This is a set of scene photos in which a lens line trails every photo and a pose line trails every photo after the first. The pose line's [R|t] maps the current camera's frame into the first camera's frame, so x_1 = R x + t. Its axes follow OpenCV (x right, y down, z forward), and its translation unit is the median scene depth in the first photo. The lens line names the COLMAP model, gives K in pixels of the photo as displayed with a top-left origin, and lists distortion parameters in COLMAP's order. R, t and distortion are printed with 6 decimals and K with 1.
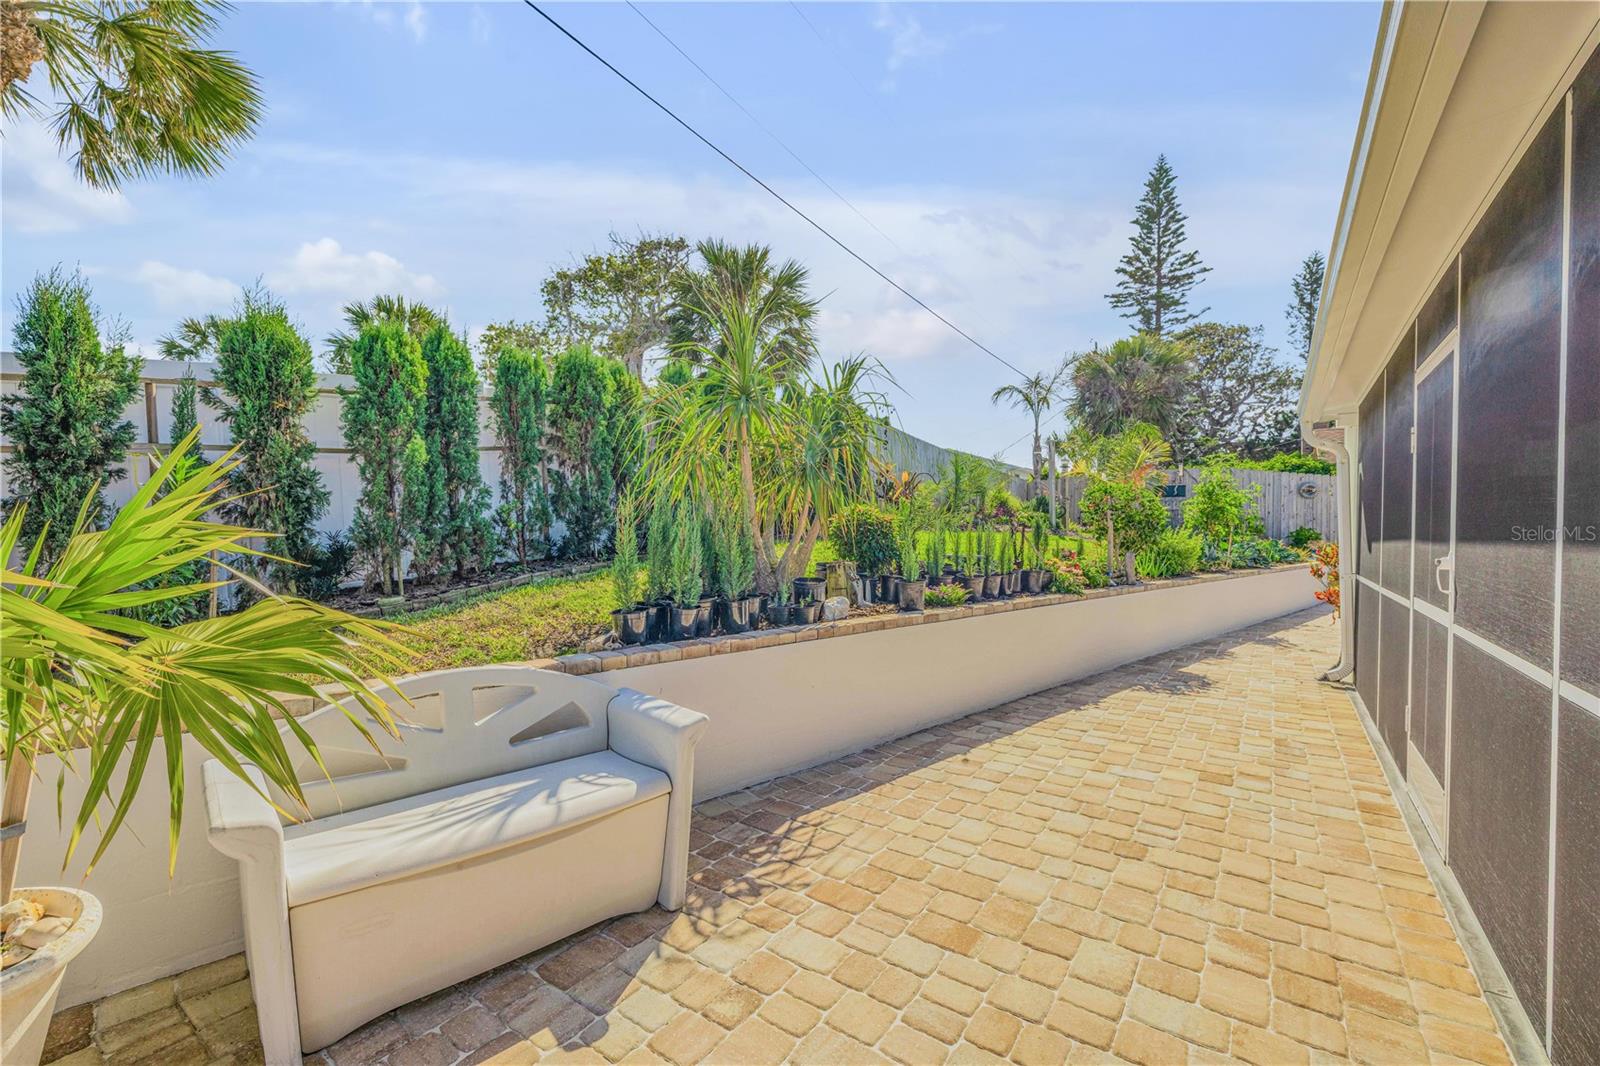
lens RADIAL K [[676.7, 0, 777.4], [0, 676.7, 531.9], [0, 0, 1]] dist [-0.001179, 0.000112]
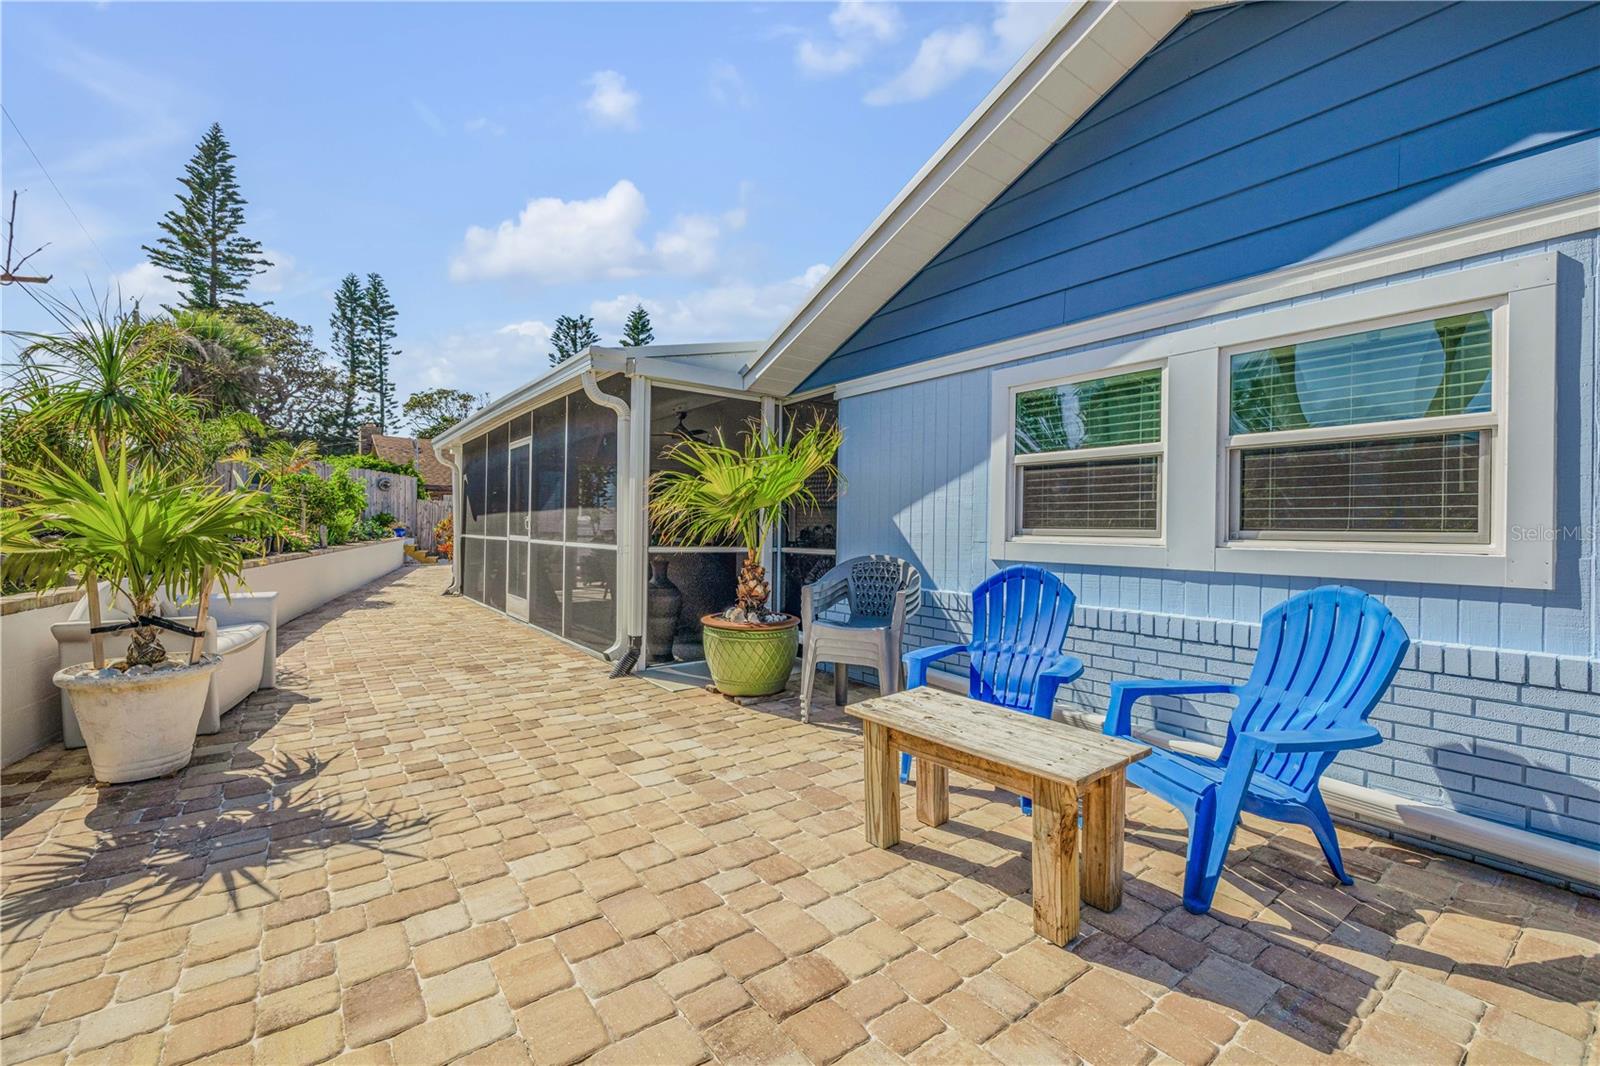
lens RADIAL K [[688.0, 0, 800.0], [0, 688.0, 533.0], [0, 0, 1]] dist [-0.004720, -0.000667]
pose [[0.293975, -0.011950, 0.955738, -0.208453], [-0.004002, 0.999898, 0.013733, 0.009013], [-0.955805, -0.007861, 0.293897, -0.136882]]
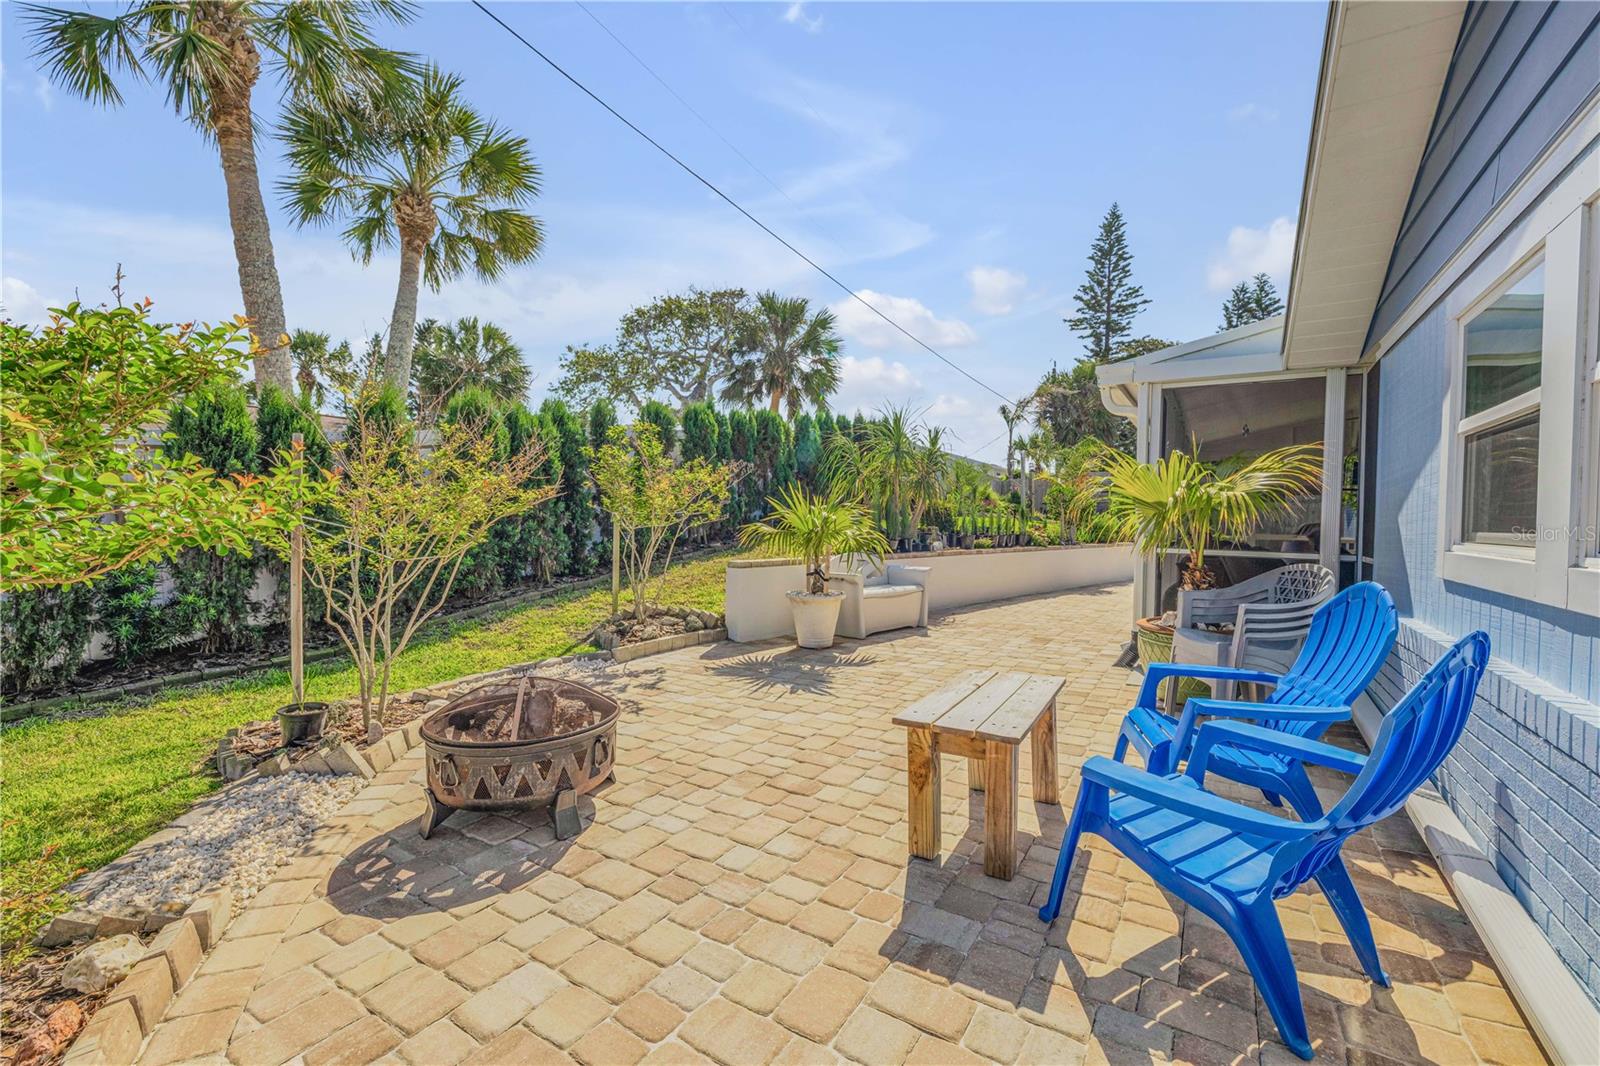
lens RADIAL K [[676.1, 0, 778.2], [0, 676.1, 532.2], [0, 0, 1]] dist [0.016302, -0.000155]
pose [[0.998511, 0.003597, 0.054441, -0.130187], [-0.004363, 0.999893, 0.013957, 0.009361], [-0.054385, -0.014174, 0.998419, -0.274305]]
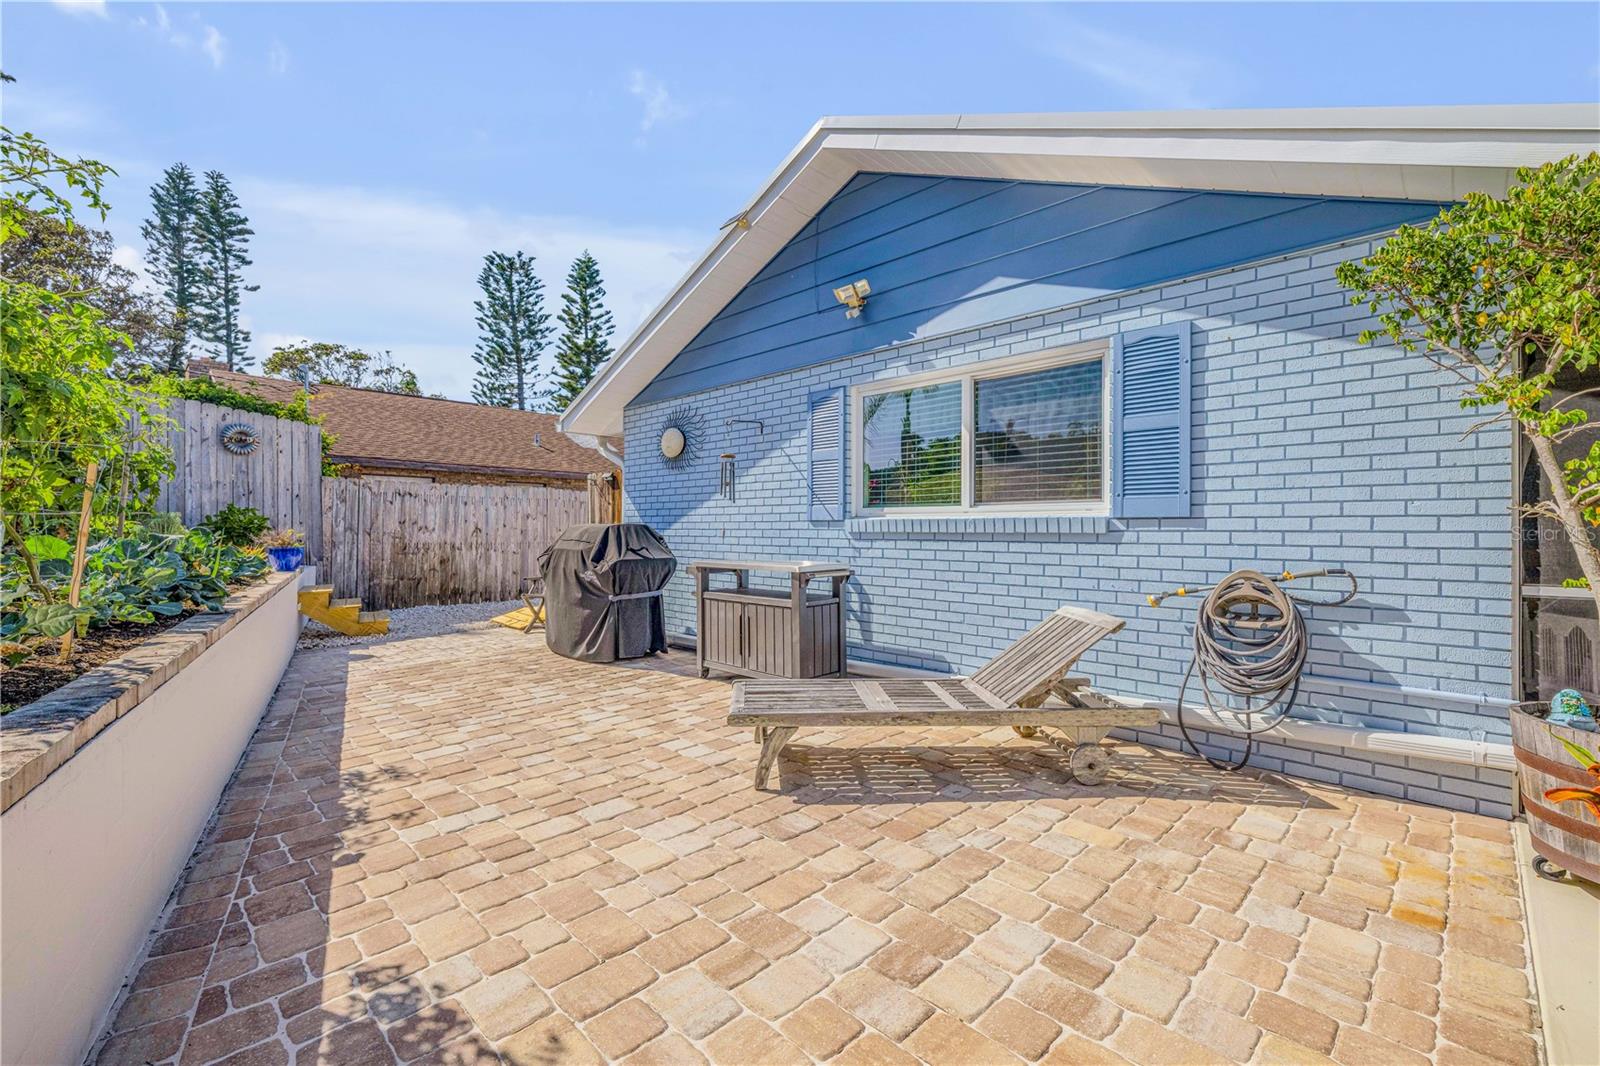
lens RADIAL K [[676.1, 0, 778.2], [0, 676.1, 532.2], [0, 0, 1]] dist [0.016302, -0.000155]
pose [[0.170246, -0.015045, 0.985287, 0.252110], [0.005542, 0.999882, 0.014311, 0.006316], [-0.985386, 0.003024, 0.170310, 0.382782]]
